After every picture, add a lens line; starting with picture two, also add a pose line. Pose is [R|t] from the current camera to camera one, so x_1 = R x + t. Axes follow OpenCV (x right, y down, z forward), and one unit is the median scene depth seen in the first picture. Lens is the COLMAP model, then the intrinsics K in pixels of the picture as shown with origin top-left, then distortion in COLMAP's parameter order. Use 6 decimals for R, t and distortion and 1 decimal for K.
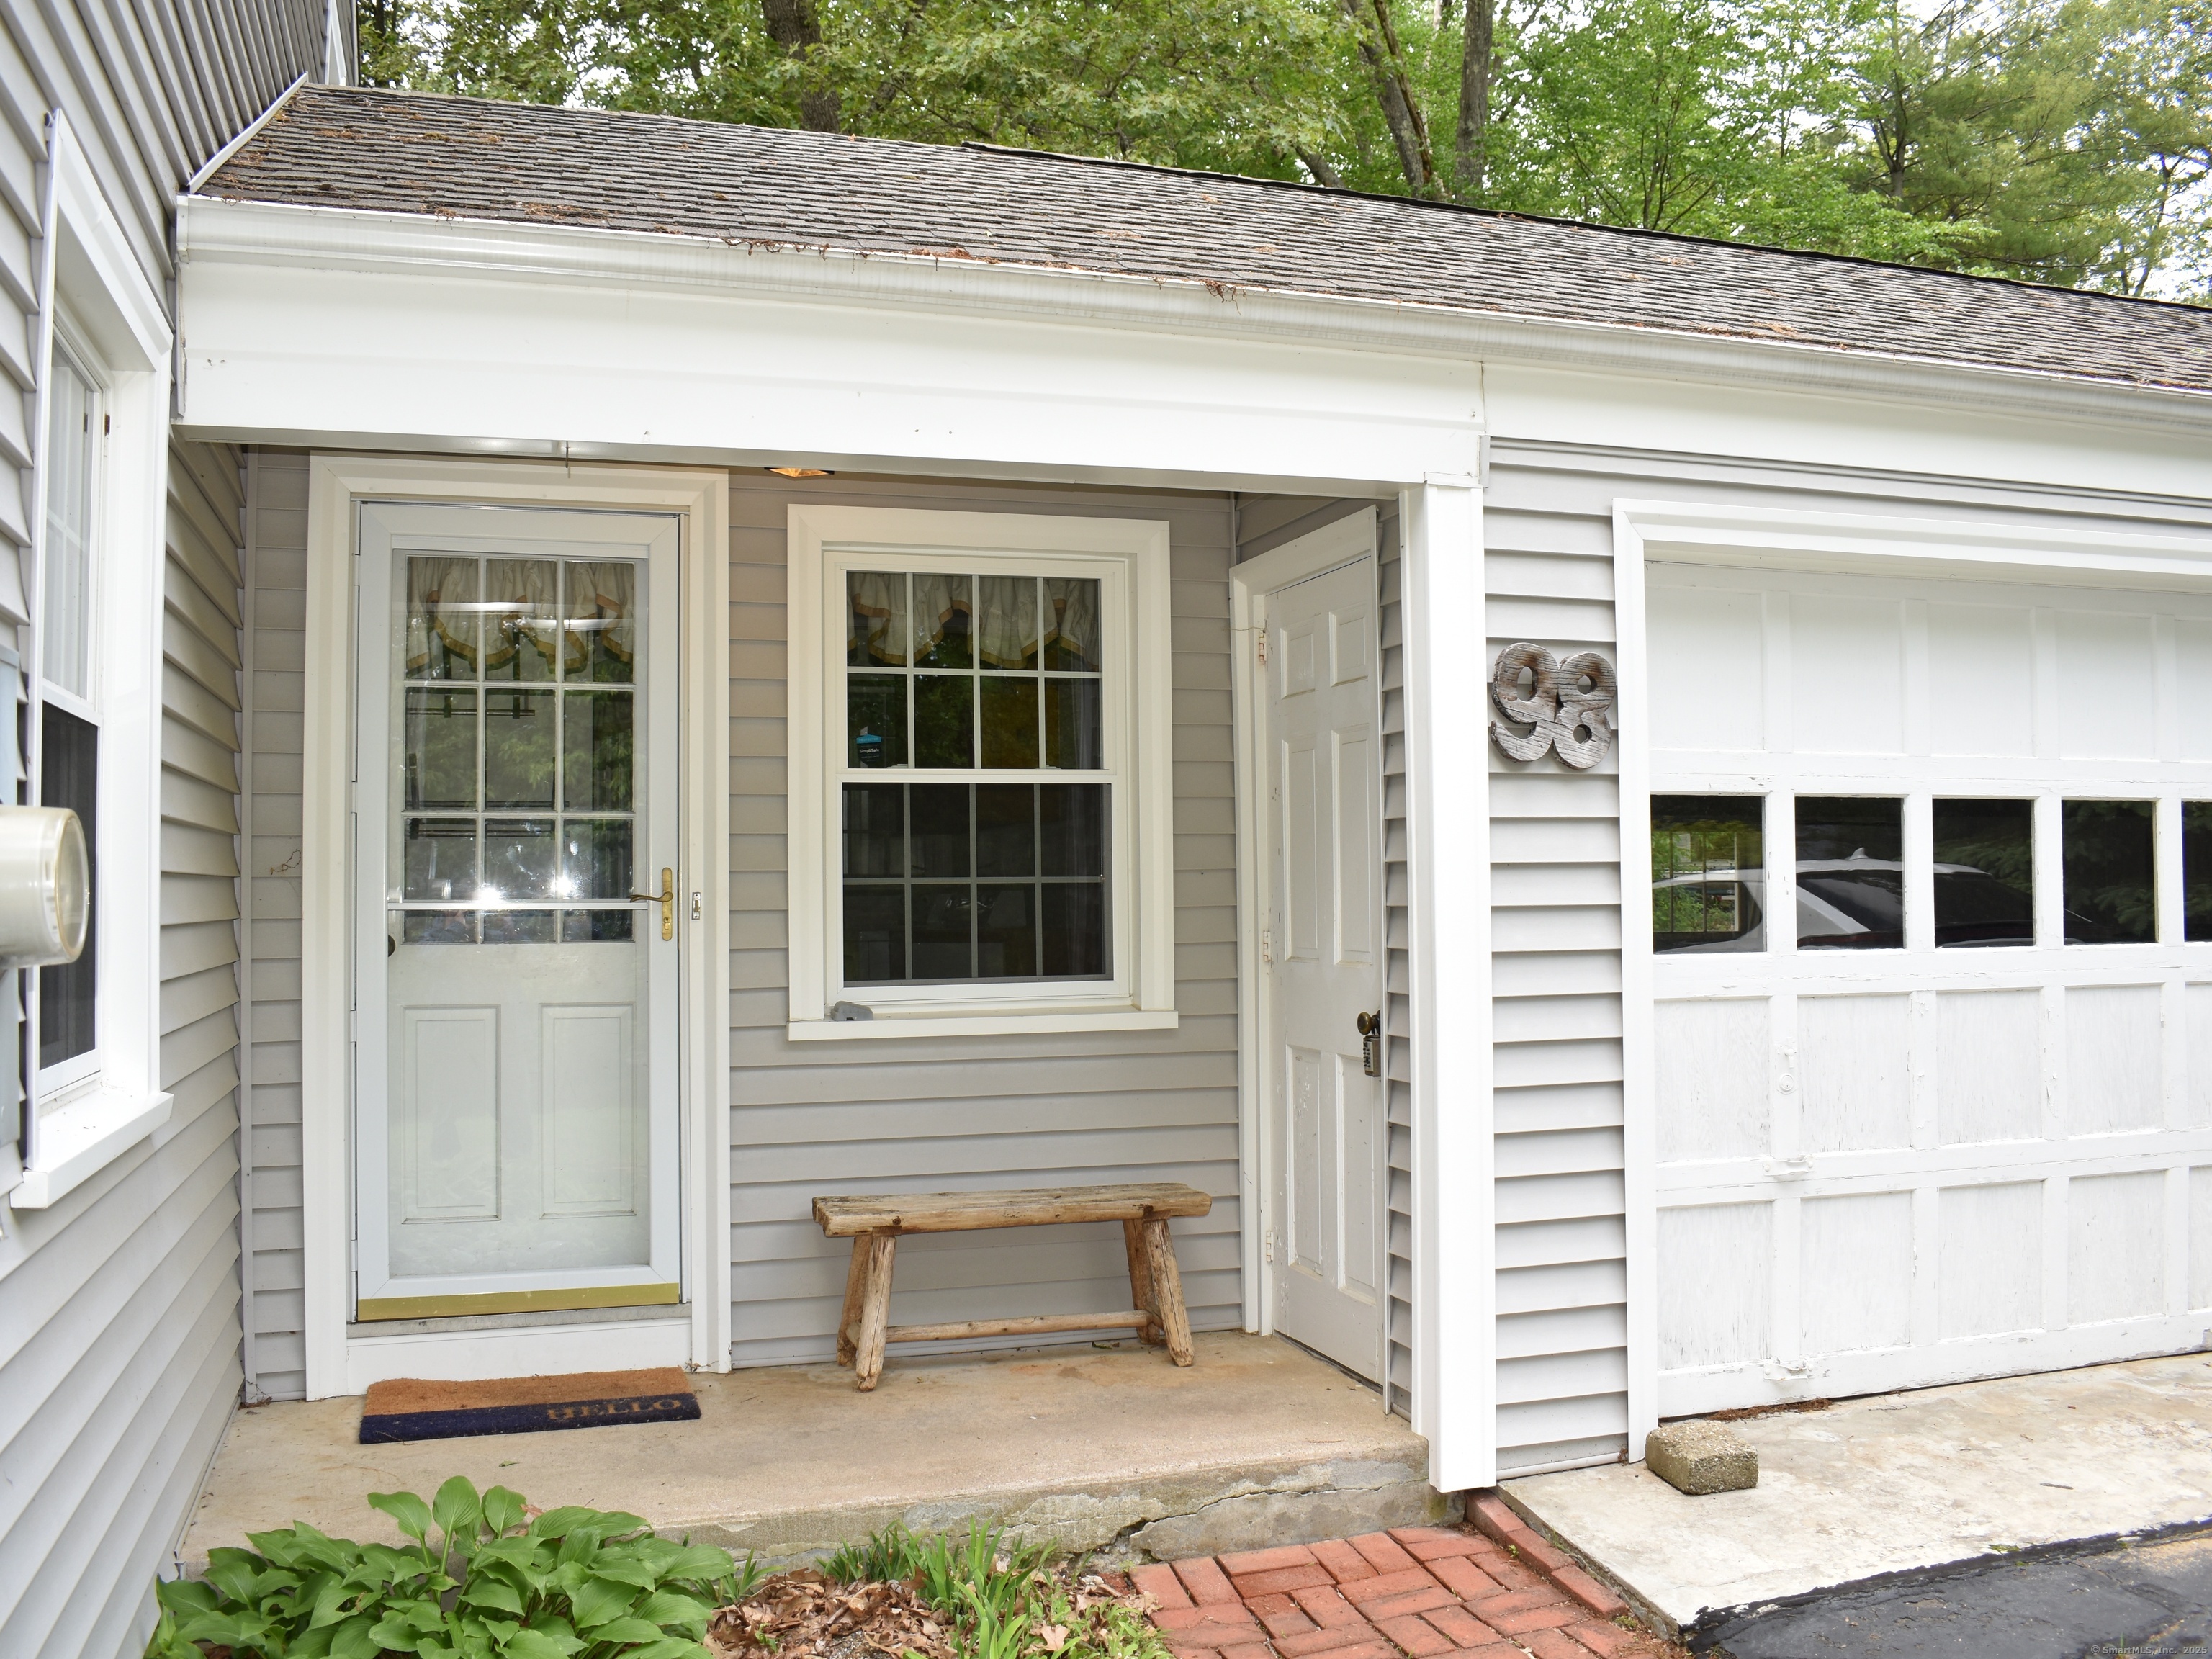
lens RADIAL K [[1966.9, 0, 1091.1], [0, 1966.9, 840.7], [0, 0, 1]] dist [-0.037252, -0.033702]
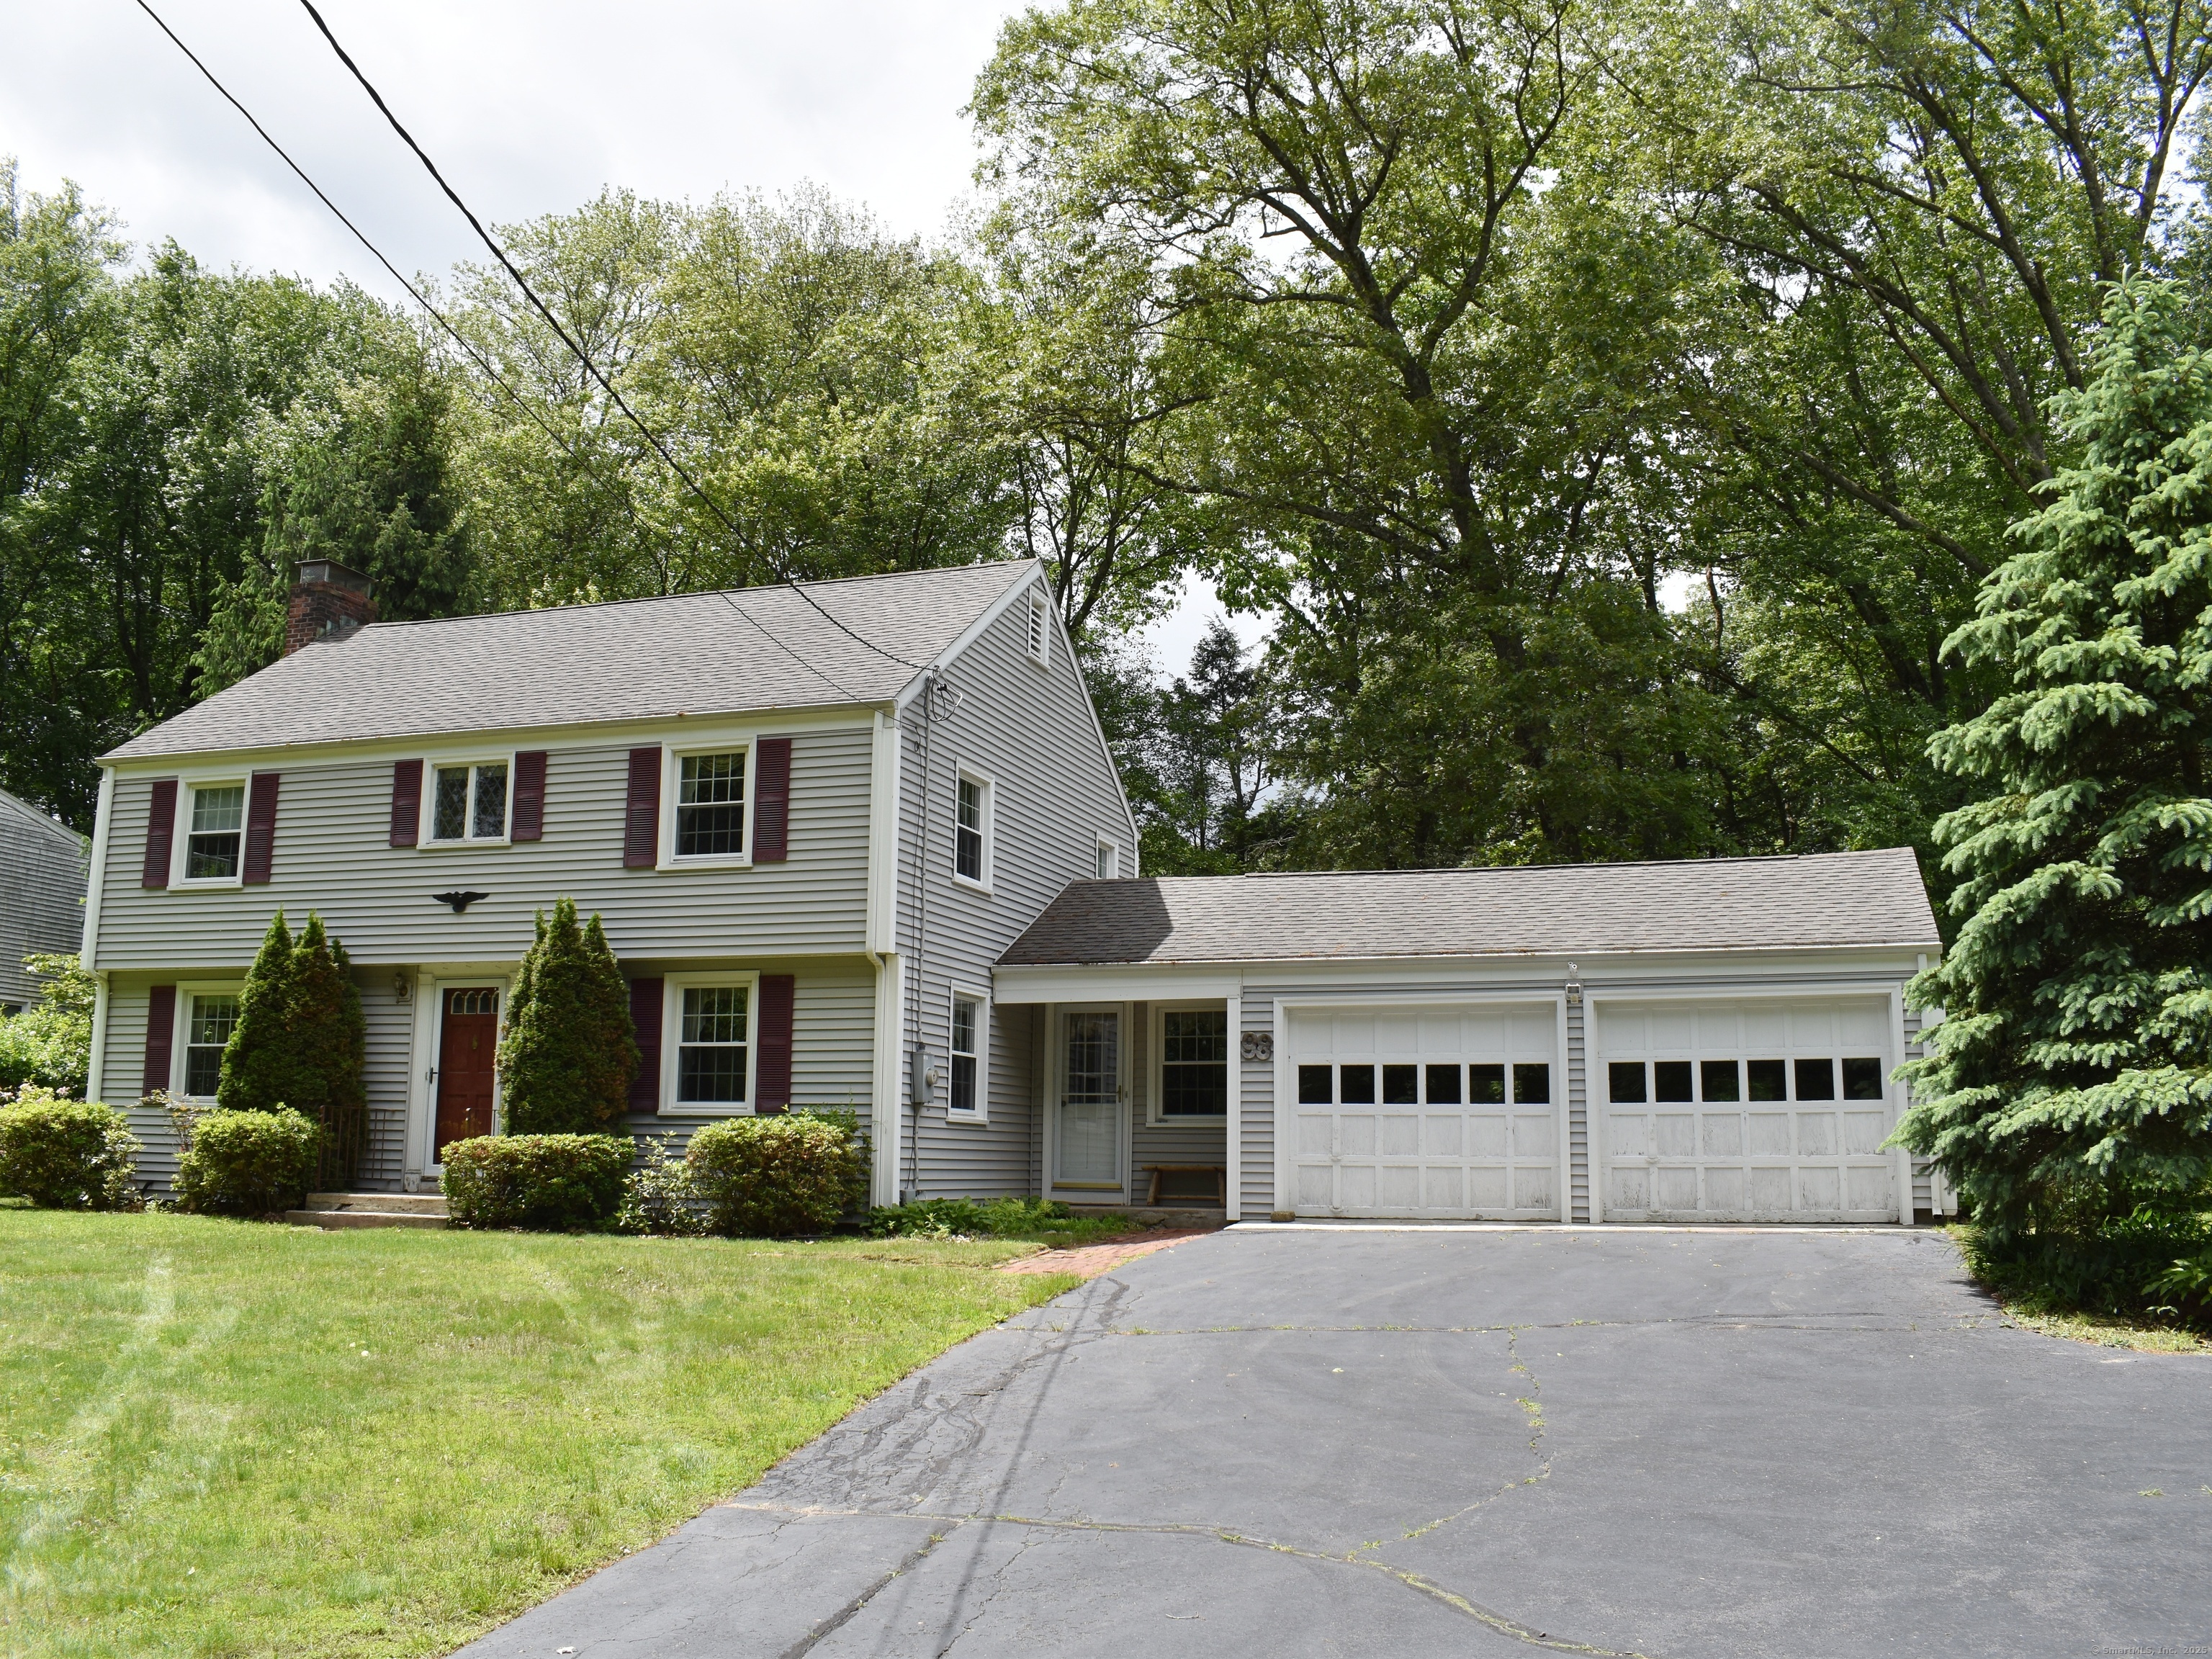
lens RADIAL K [[1966.9, 0, 1116.1], [0, 1966.9, 821.4], [0, 0, 1]] dist [-0.037252, -0.033702]
pose [[0.802077, -0.087079, -0.590838, 2.432323], [-0.000290, 0.989256, -0.146193, 0.071573], [0.597221, 0.117430, 0.793434, -2.545316]]
